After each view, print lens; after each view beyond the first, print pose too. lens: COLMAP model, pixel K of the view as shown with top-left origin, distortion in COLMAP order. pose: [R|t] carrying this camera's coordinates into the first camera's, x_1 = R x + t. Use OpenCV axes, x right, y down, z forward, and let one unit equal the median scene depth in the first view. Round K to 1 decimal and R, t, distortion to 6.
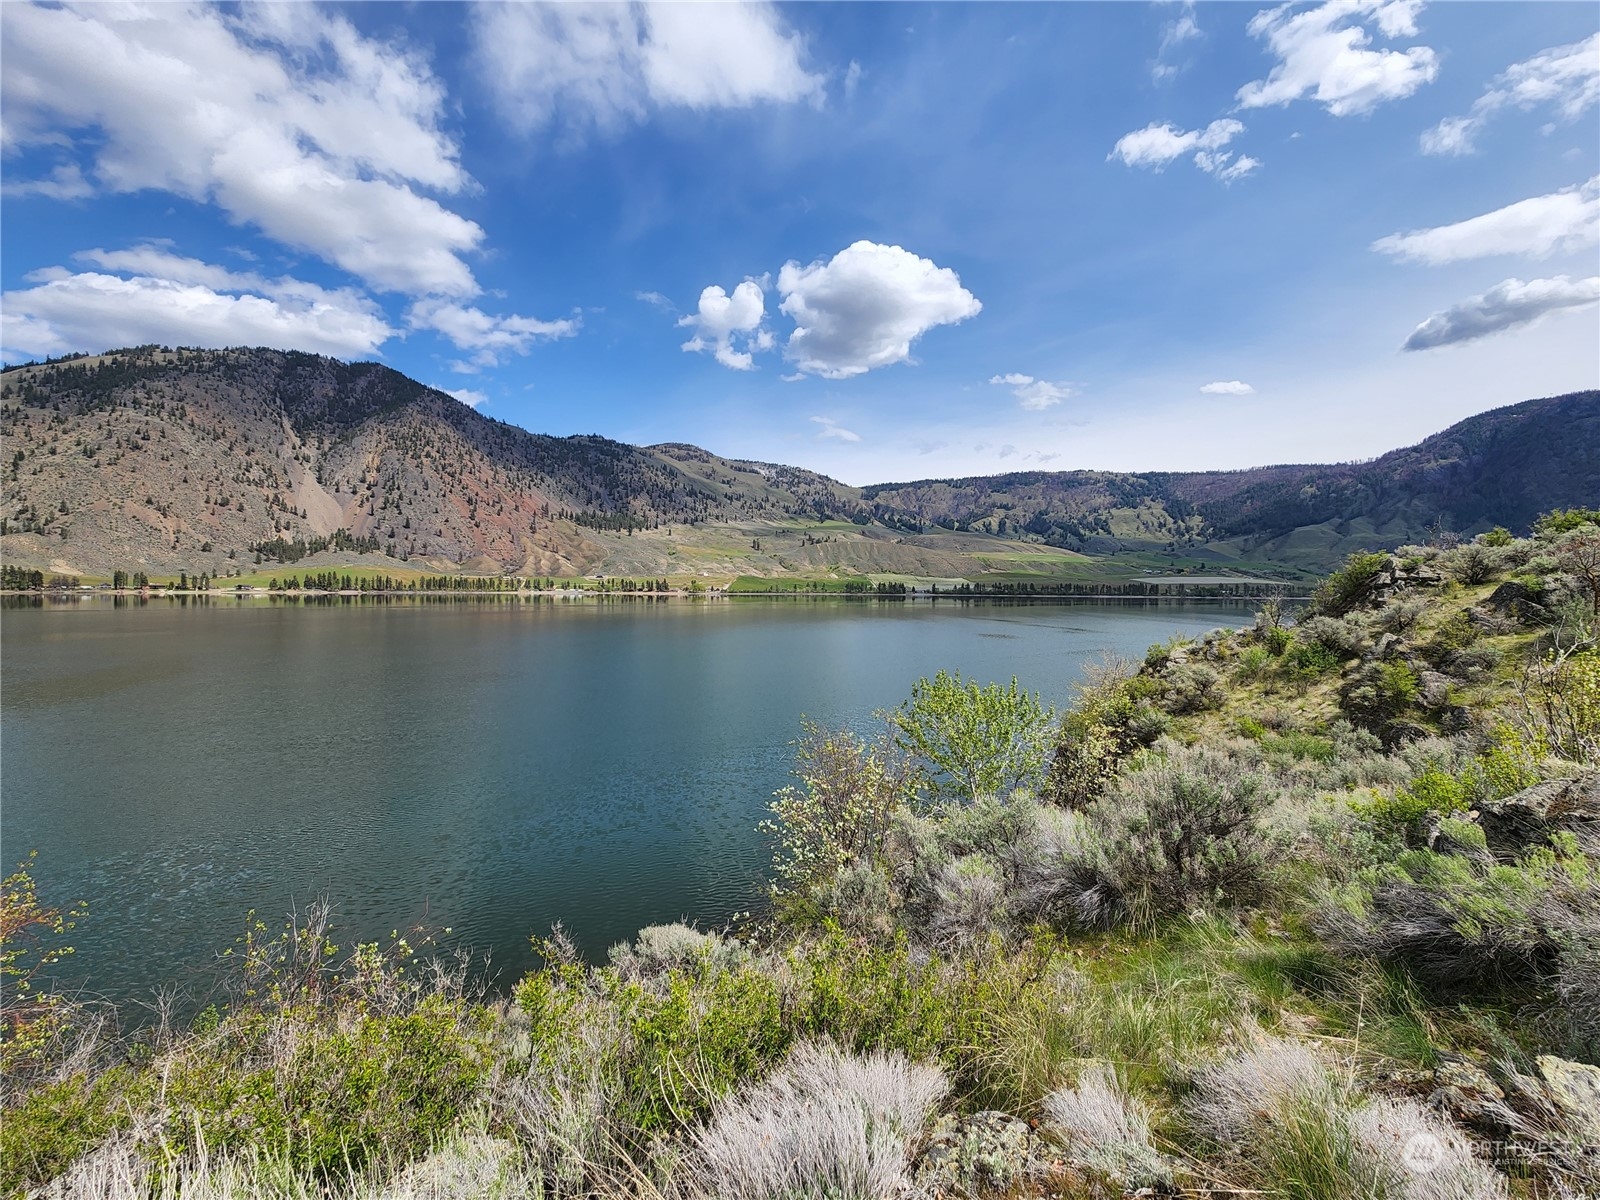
lens RADIAL K [[657.2, 0, 798.2], [0, 657.2, 592.8], [0, 0, 1]] dist [-0.000878, -0.000168]
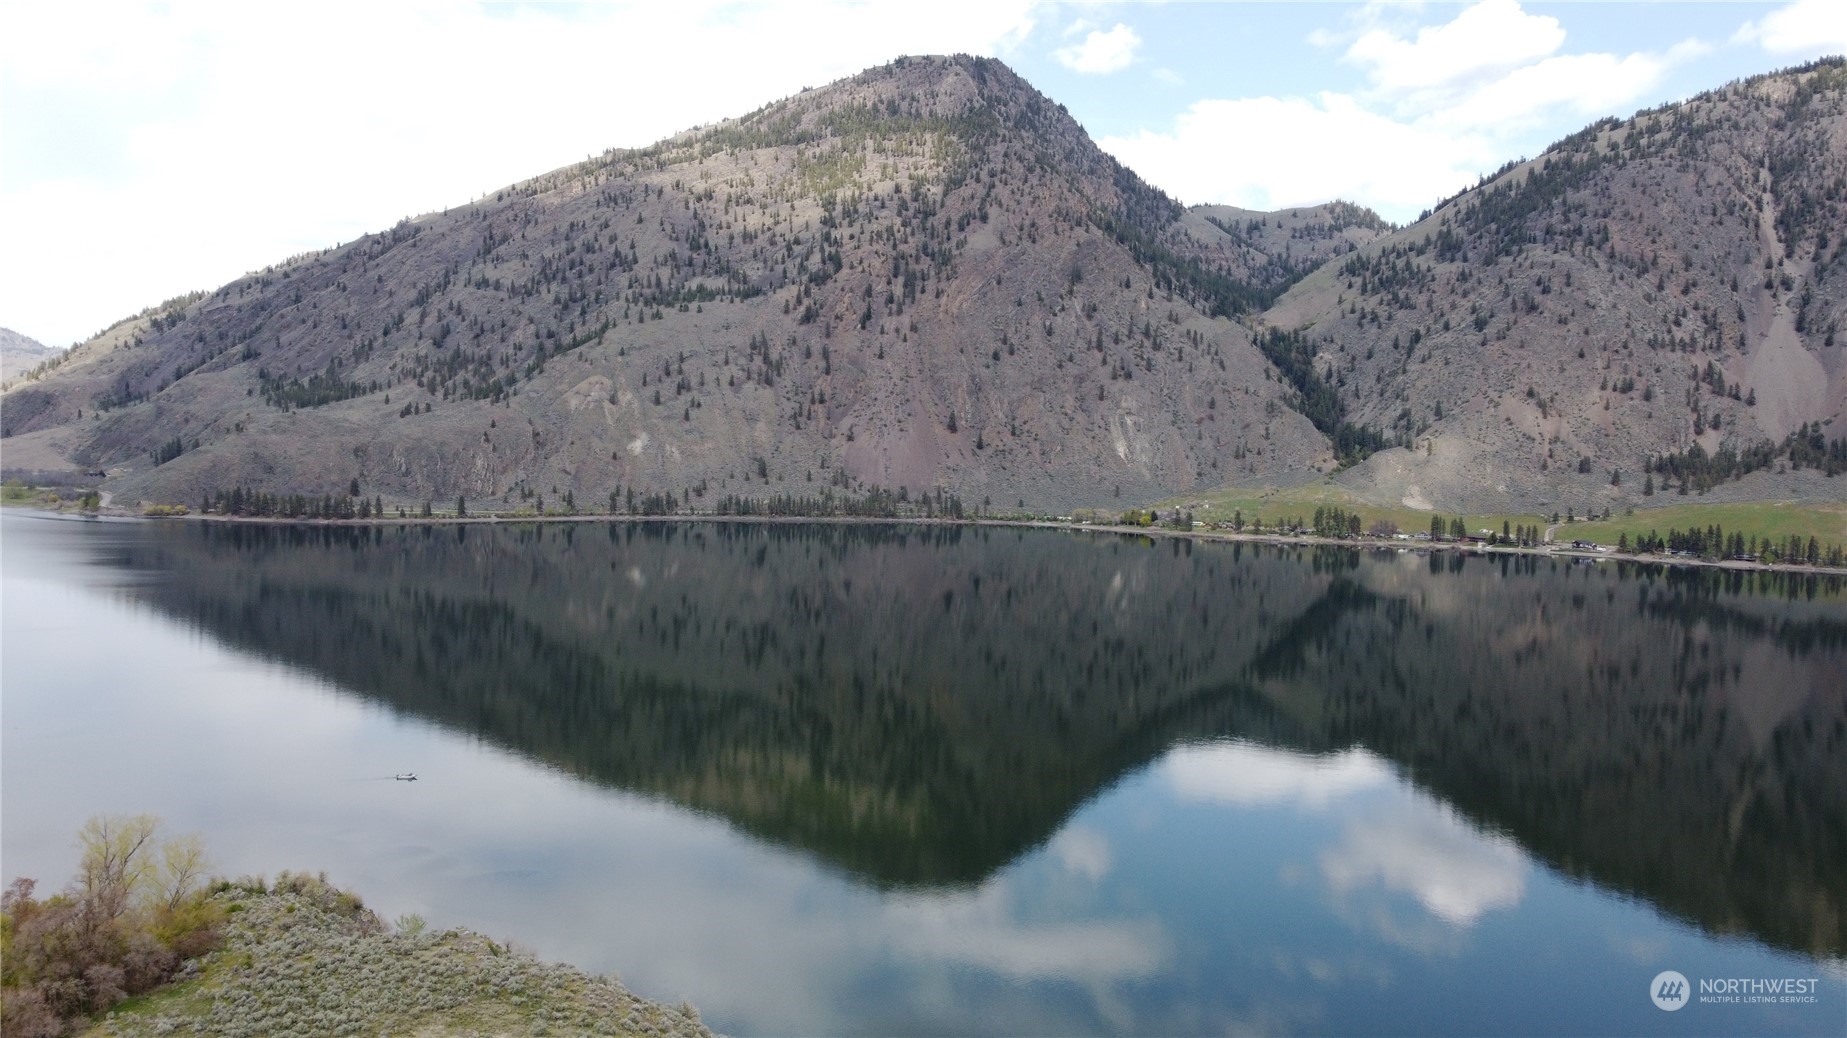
lens RADIAL K [[1401.1, 0, 918.1], [0, 1401.1, 501.6], [0, 0, 1]] dist [-0.000494, -0.007544]
pose [[0.262361, 0.045534, -0.963895, 0.158747], [-0.029043, 0.998806, 0.039278, -0.048907], [0.964533, 0.017689, 0.263370, 0.023499]]
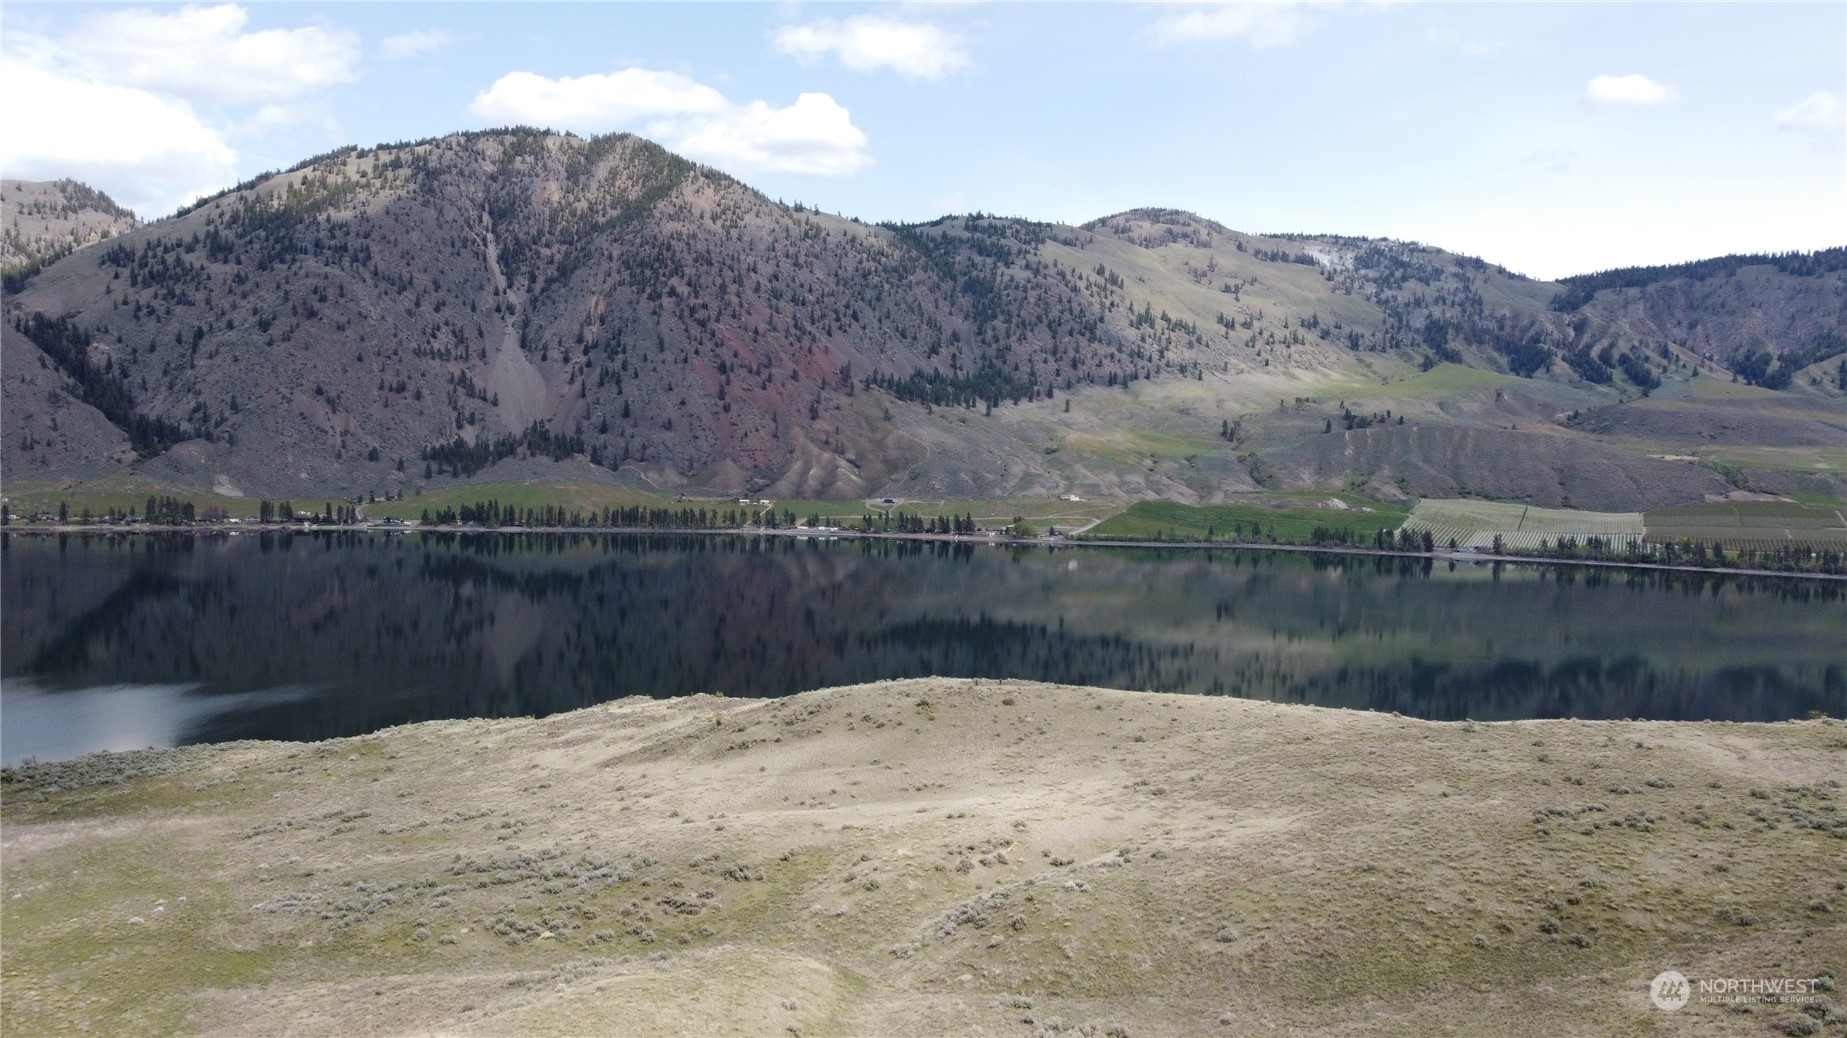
lens RADIAL K [[1401.1, 0, 918.1], [0, 1401.1, 501.6], [0, 0, 1]] dist [-0.000494, -0.007544]
pose [[0.909402, 0.027895, -0.414981, 0.213834], [-0.020764, 0.999549, 0.021686, -0.045081], [0.415399, -0.011105, 0.909572, -0.120700]]
